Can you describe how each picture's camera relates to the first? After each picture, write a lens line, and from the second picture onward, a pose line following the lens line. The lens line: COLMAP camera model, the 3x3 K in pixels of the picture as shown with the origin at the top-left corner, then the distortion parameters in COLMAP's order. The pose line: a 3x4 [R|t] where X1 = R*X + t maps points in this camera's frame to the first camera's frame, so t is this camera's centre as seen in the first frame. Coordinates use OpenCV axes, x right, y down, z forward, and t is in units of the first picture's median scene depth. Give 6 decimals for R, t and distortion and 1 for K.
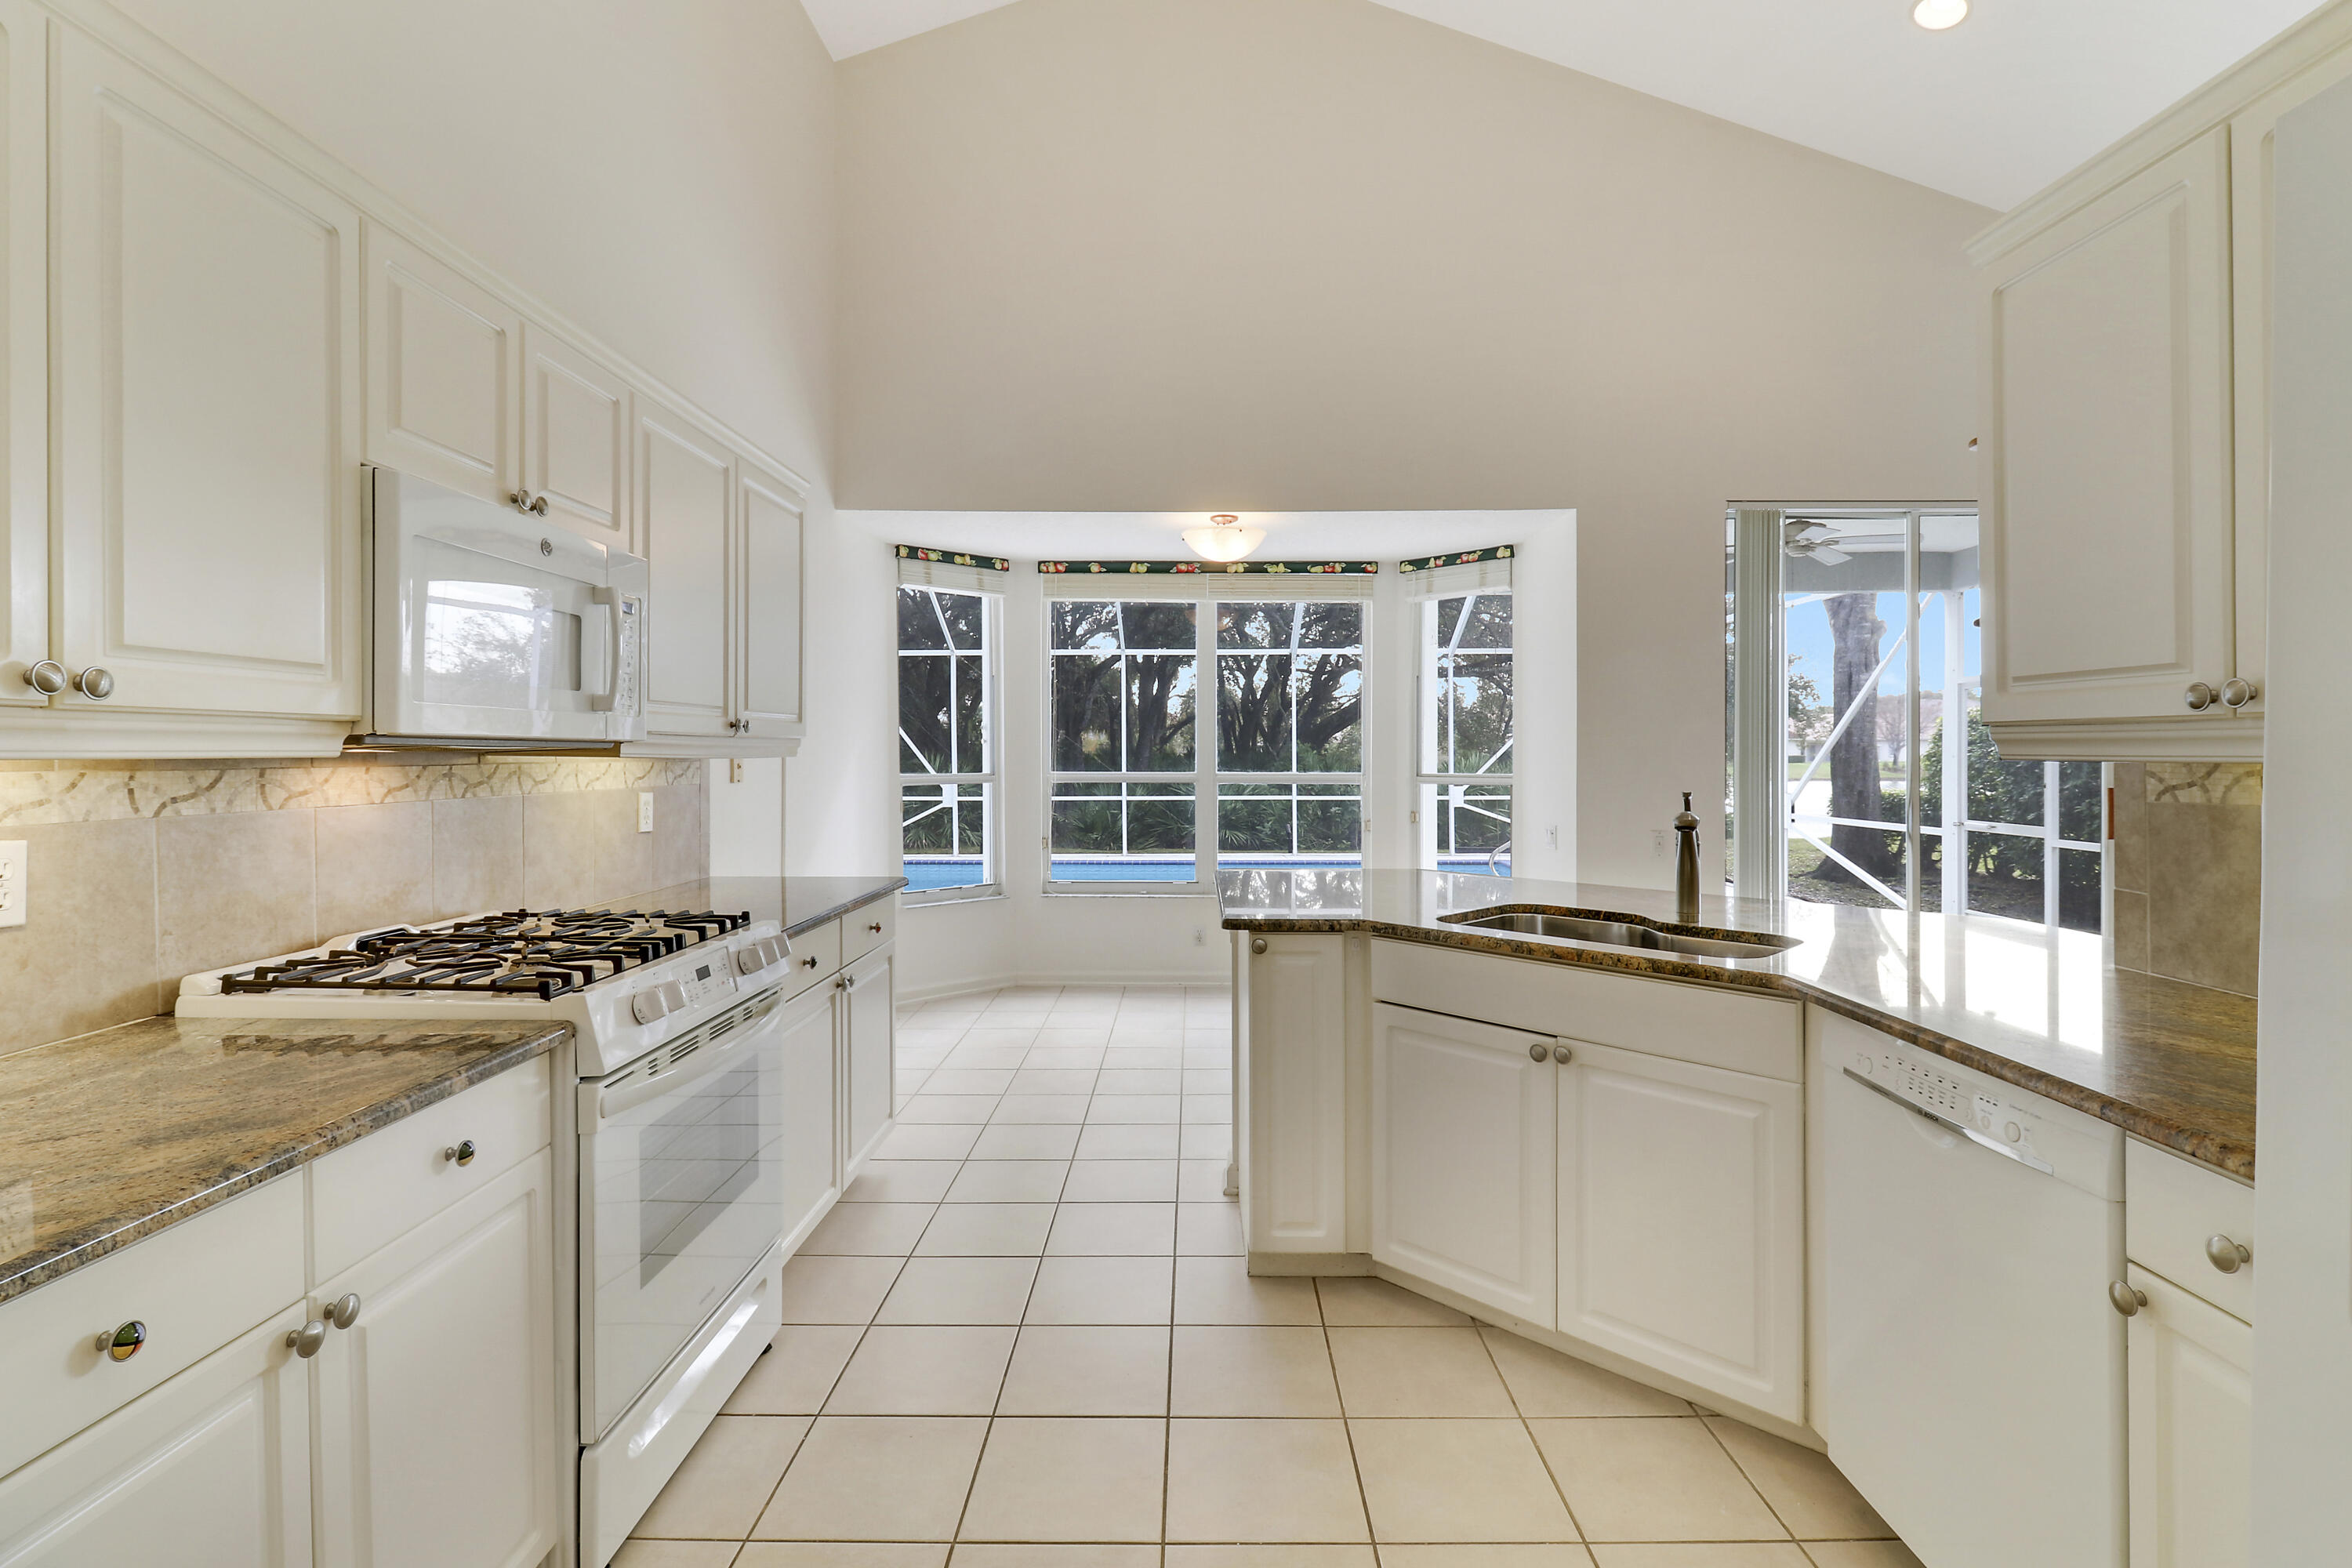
lens RADIAL K [[1085.5, 0, 1187.5], [0, 1085.5, 760.4], [0, 0, 1]] dist [-0.002198, -0.011712]
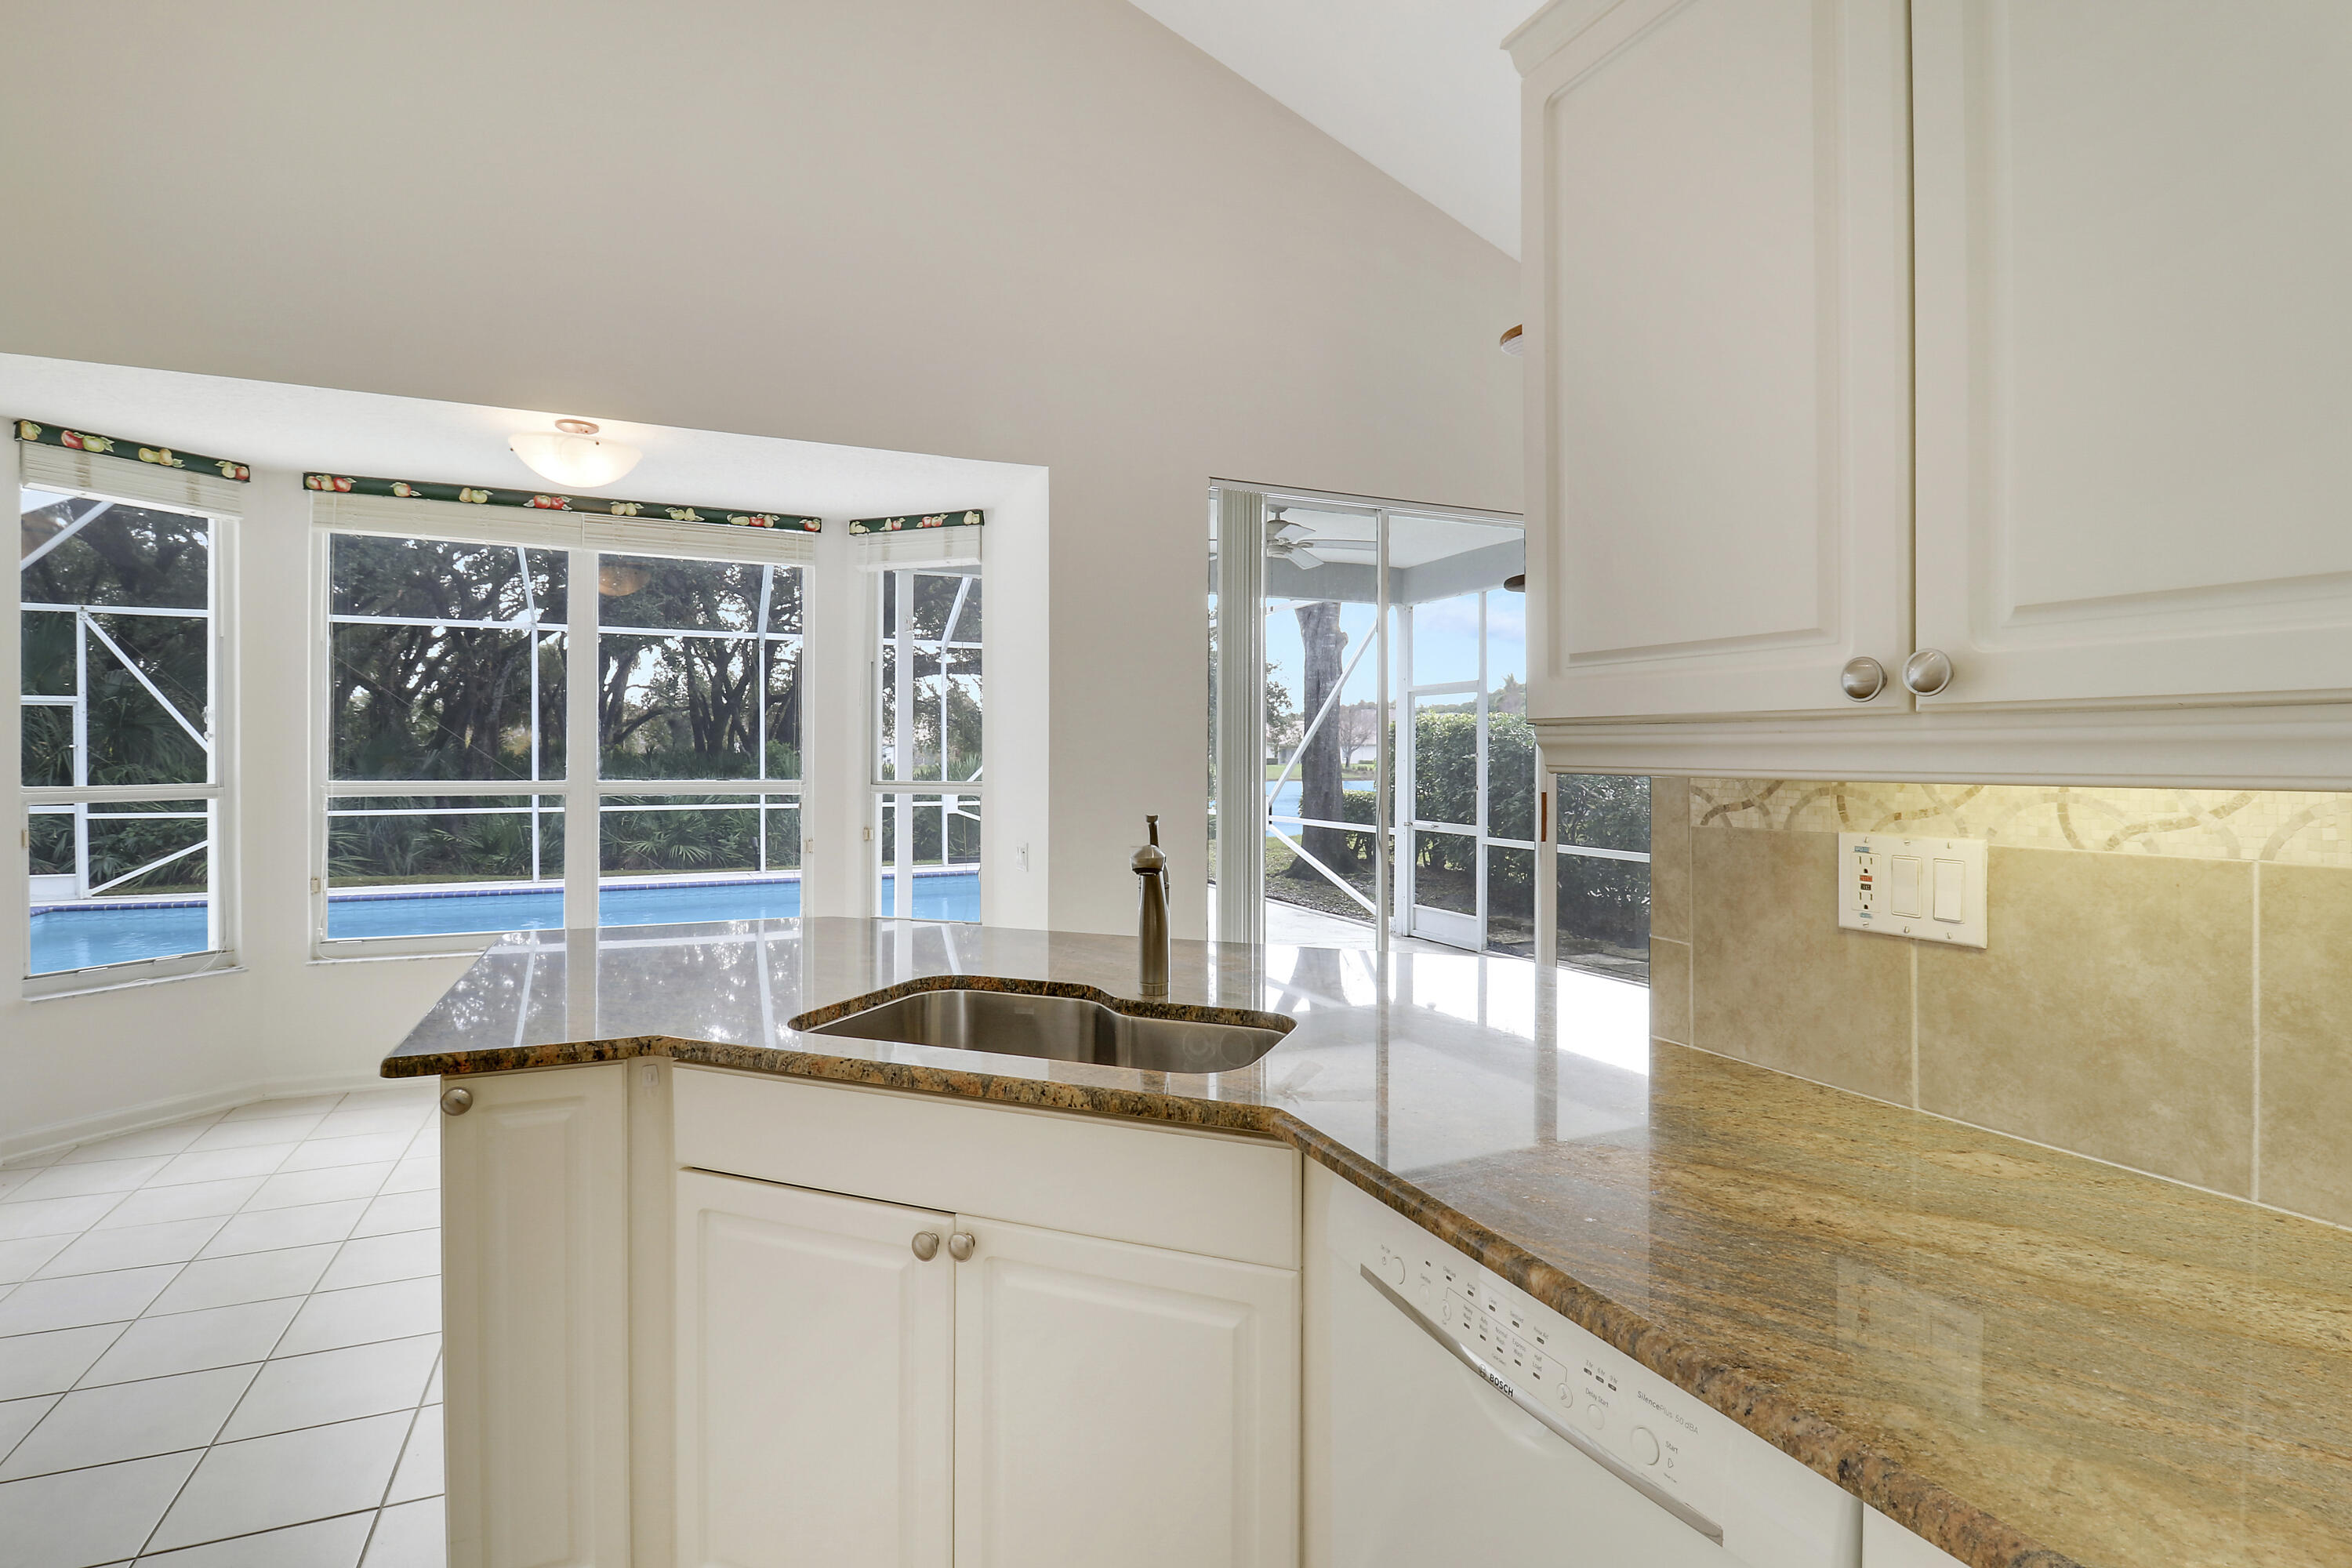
lens RADIAL K [[1134.9, 0, 1170.1], [0, 1134.9, 763.4], [0, 0, 1]] dist [-0.011068, -0.001493]
pose [[0.911635, 0.001257, 0.411000, 0.067999], [-0.001771, 0.999998, 0.000870, -0.002107], [-0.410998, -0.001521, 0.911635, 0.130384]]
